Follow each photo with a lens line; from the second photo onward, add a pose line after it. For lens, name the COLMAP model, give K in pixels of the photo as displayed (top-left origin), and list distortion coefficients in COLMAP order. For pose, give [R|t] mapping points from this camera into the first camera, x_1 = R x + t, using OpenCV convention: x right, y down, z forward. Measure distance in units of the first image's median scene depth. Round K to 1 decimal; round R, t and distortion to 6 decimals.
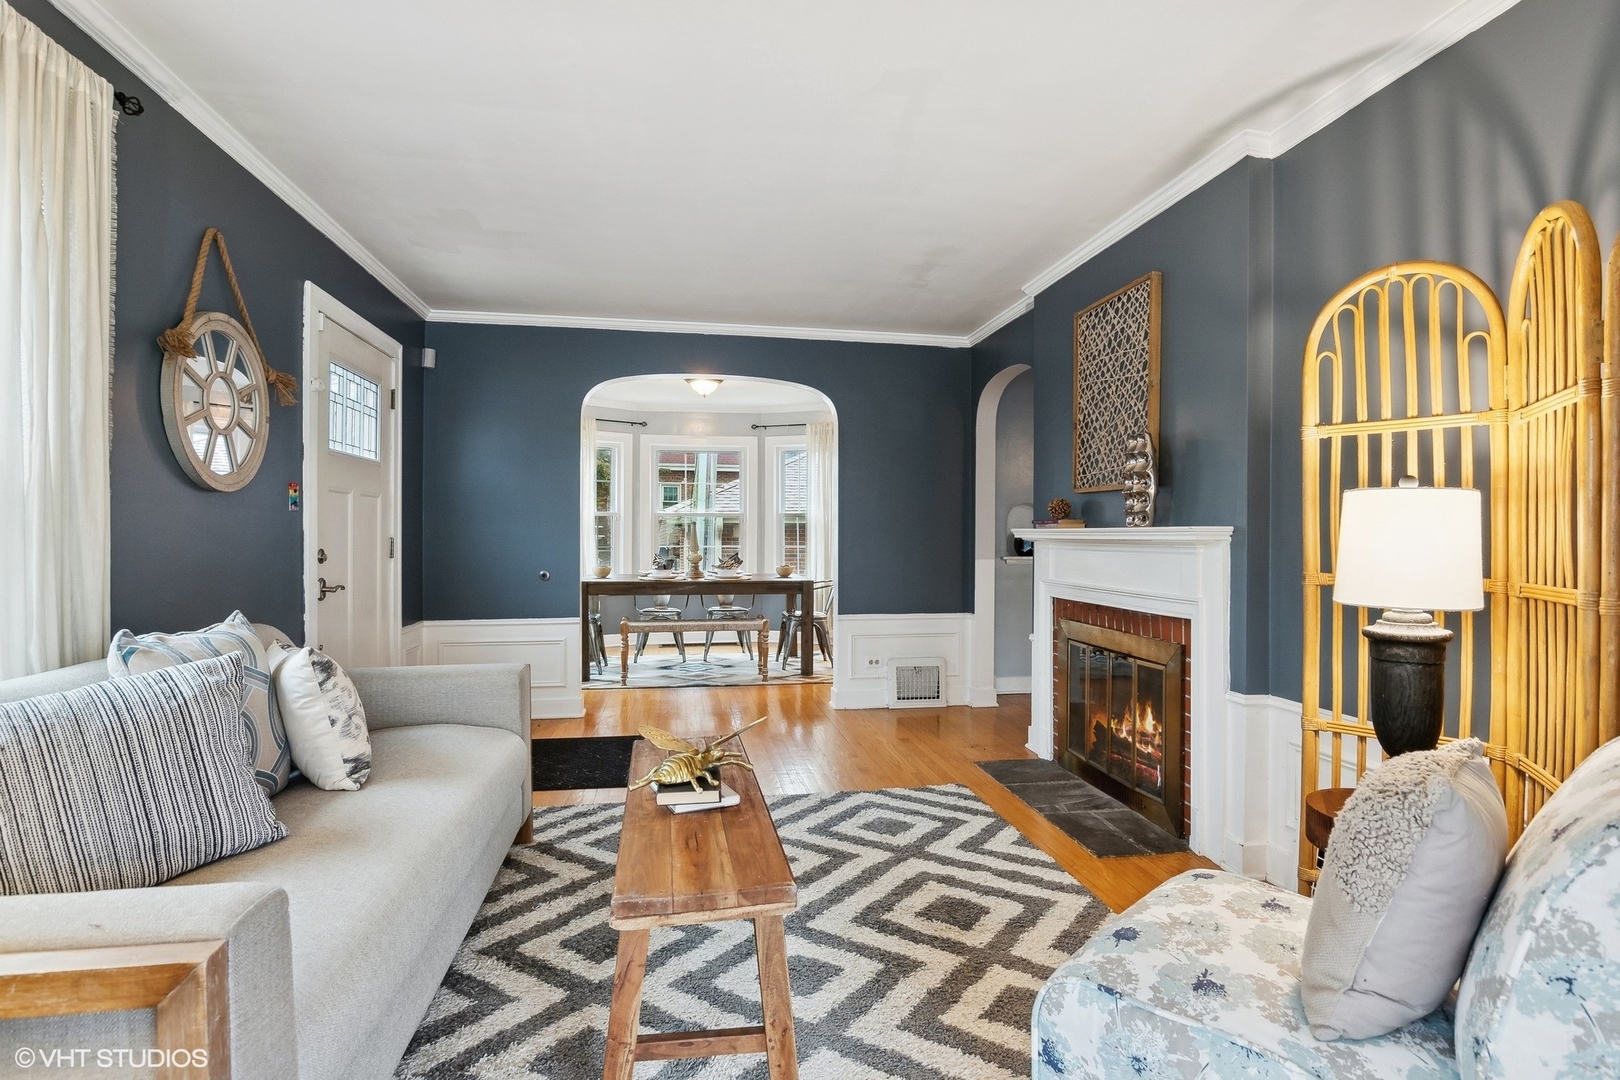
lens RADIAL K [[789.9, 0, 816.6], [0, 789.9, 526.1], [0, 0, 1]] dist [-0.013878, -0.007920]
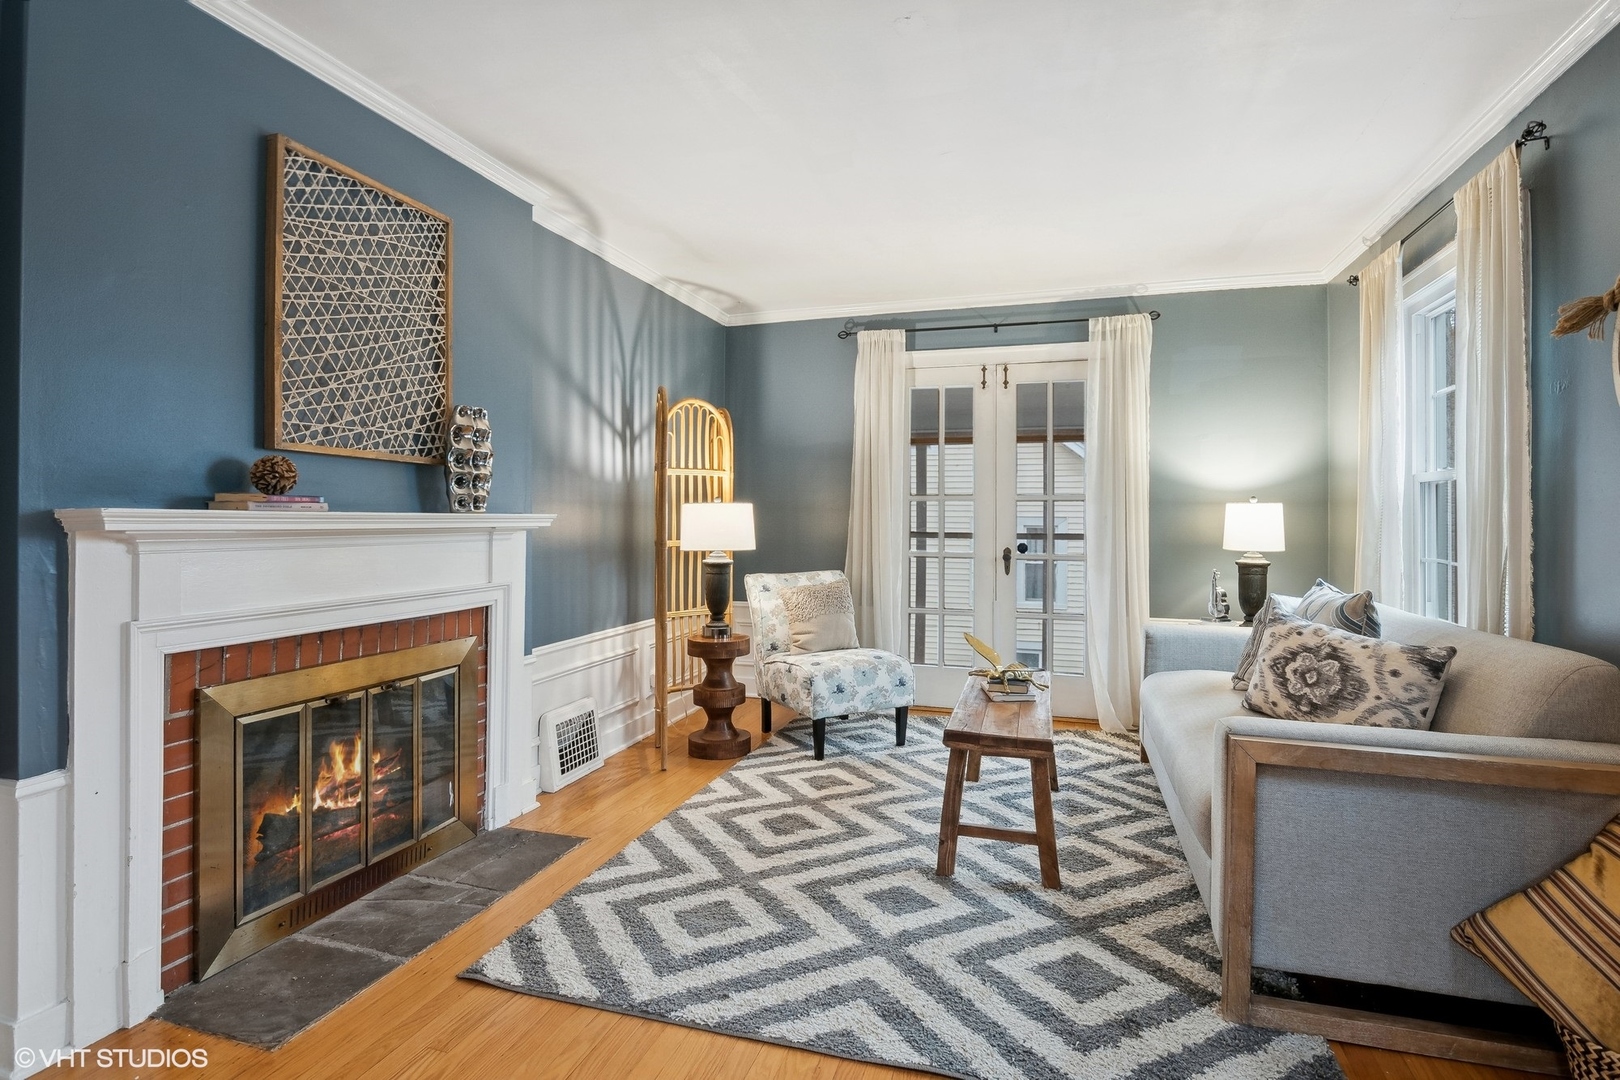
lens RADIAL K [[789.9, 0, 816.6], [0, 789.9, 526.1], [0, 0, 1]] dist [-0.013878, -0.007920]
pose [[-0.889811, -0.010178, 0.456216, -0.310856], [-0.013526, 0.999900, -0.004073, 0.012371], [-0.456129, -0.009795, -0.889860, 1.489577]]
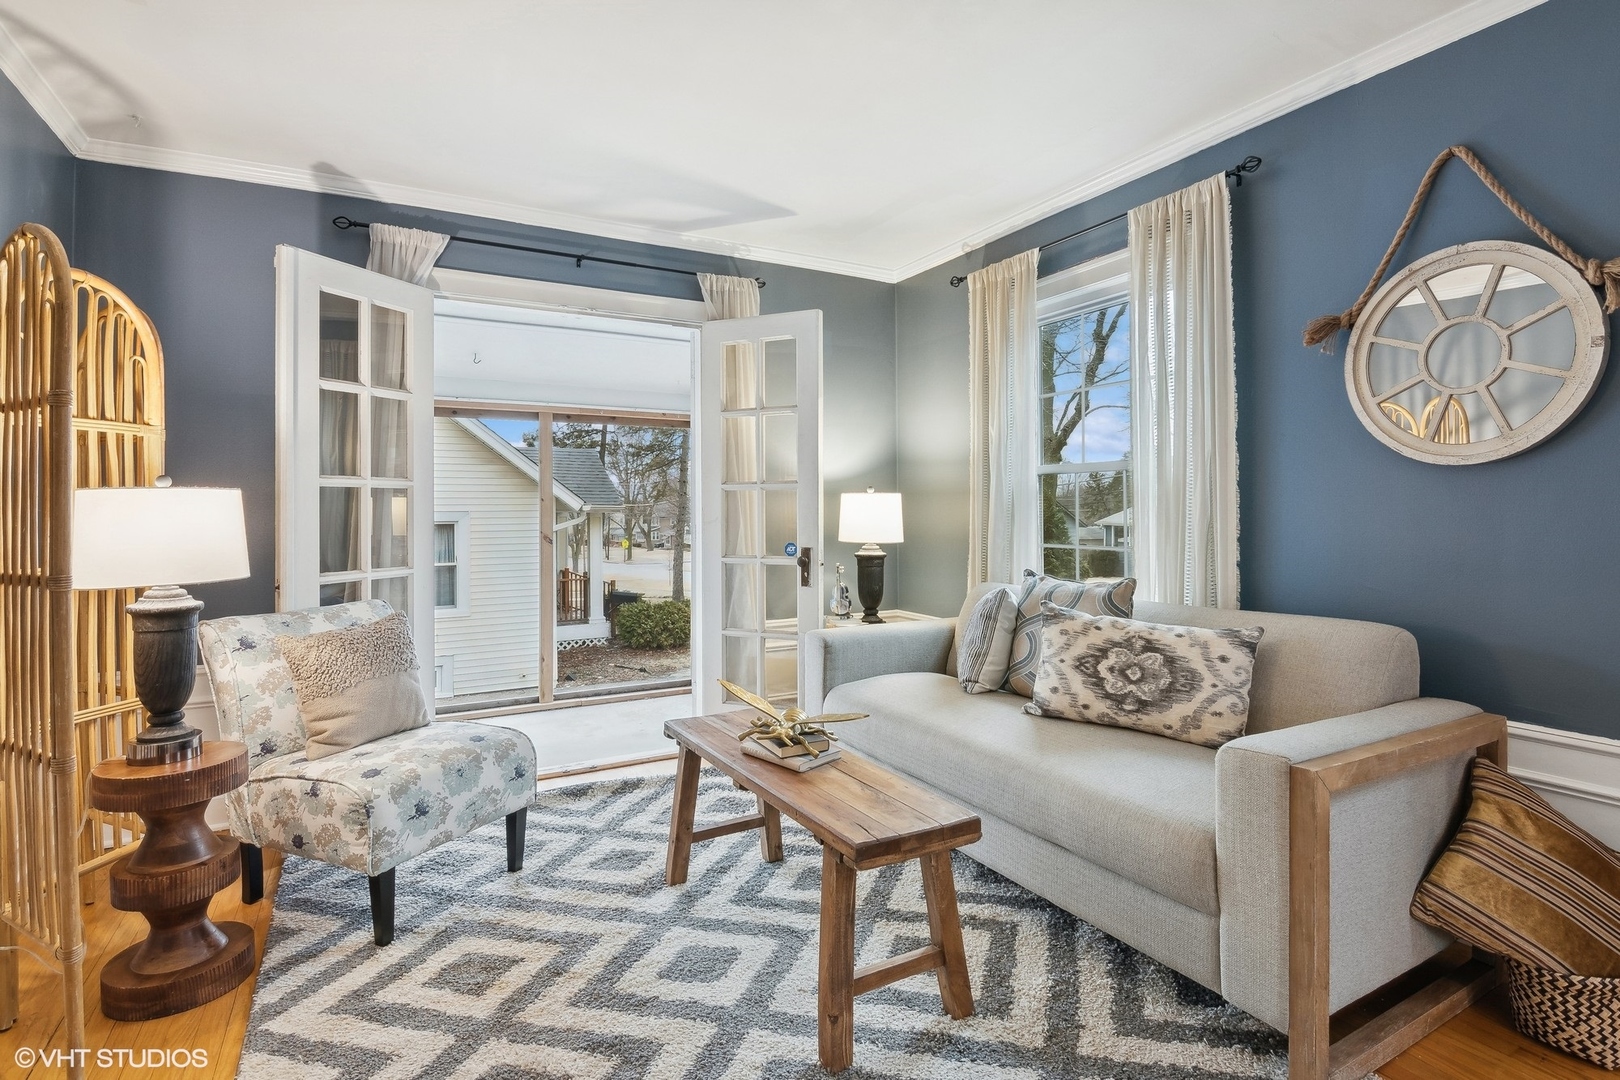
lens RADIAL K [[801.1, 0, 820.3], [0, 801.1, 509.6], [0, 0, 1]] dist [-0.020541, -0.000955]
pose [[-0.944185, 0.005039, -0.329376, 0.110058], [0.011294, 0.999790, -0.017081, 0.006979], [0.329221, -0.019848, -0.944044, 1.208747]]
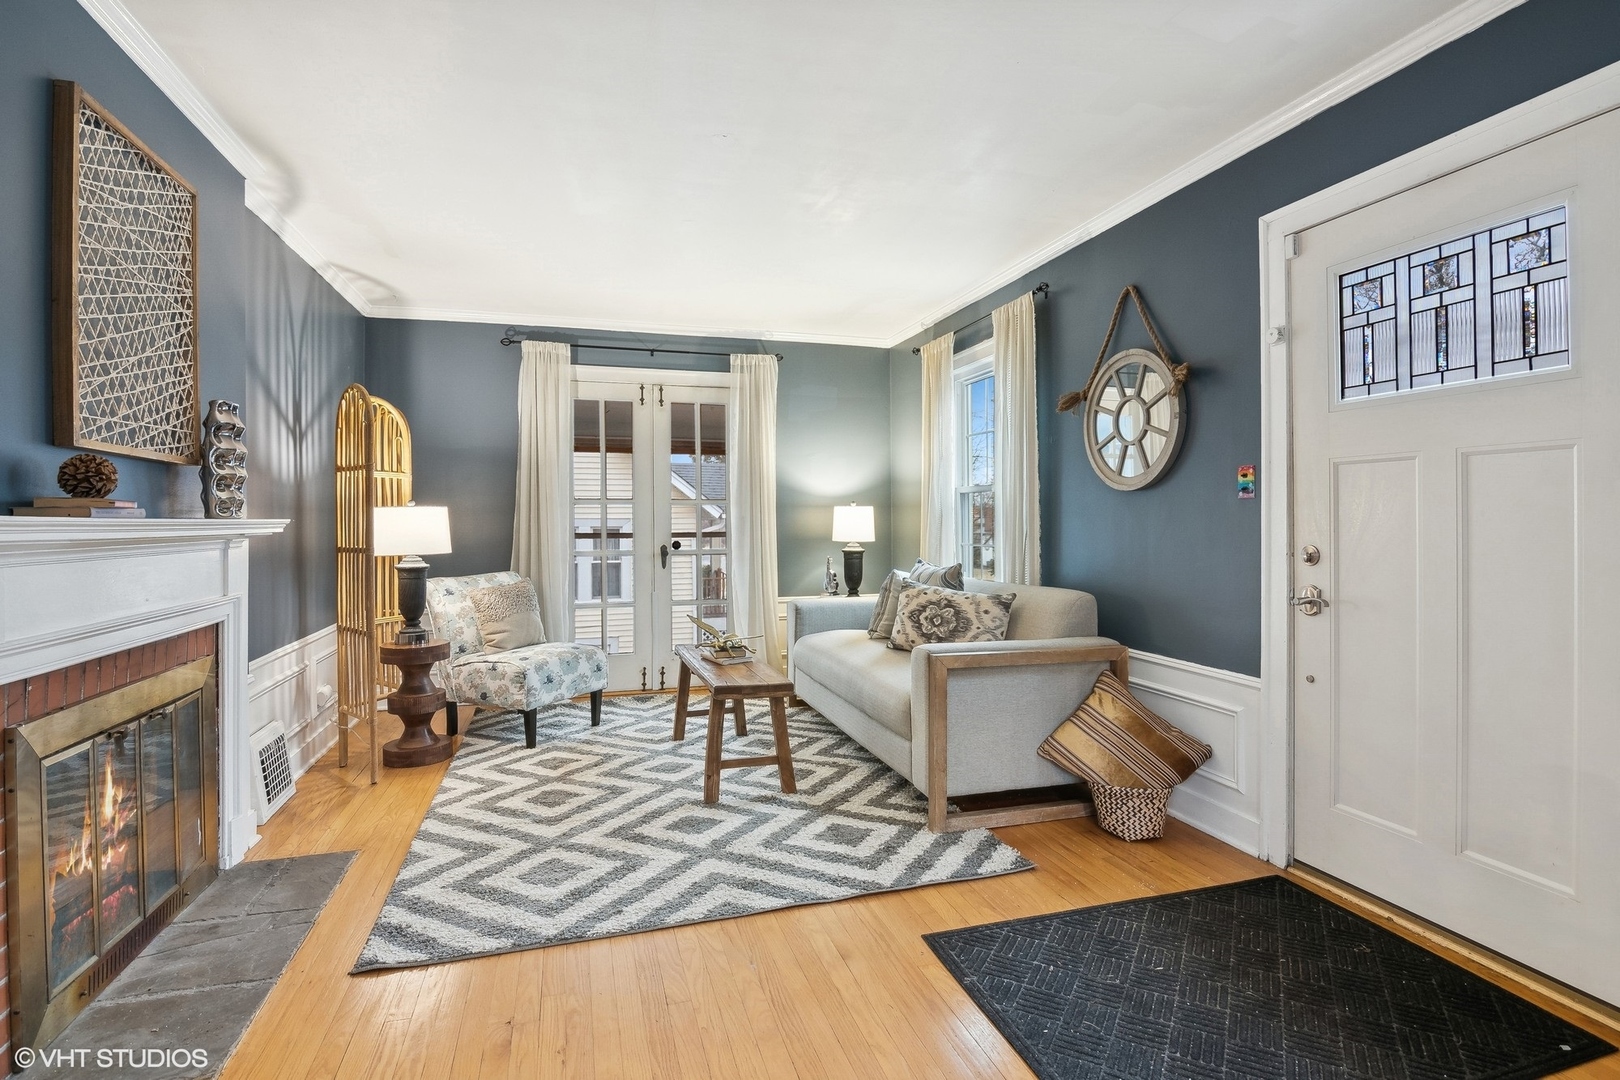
lens RADIAL K [[789.9, 0, 816.6], [0, 789.9, 526.1], [0, 0, 1]] dist [-0.013878, -0.007920]
pose [[-0.992596, 0.004085, -0.121398, -0.079671], [0.005033, 0.999959, -0.007502, 0.016317], [0.121362, -0.008057, -0.992576, 1.732395]]
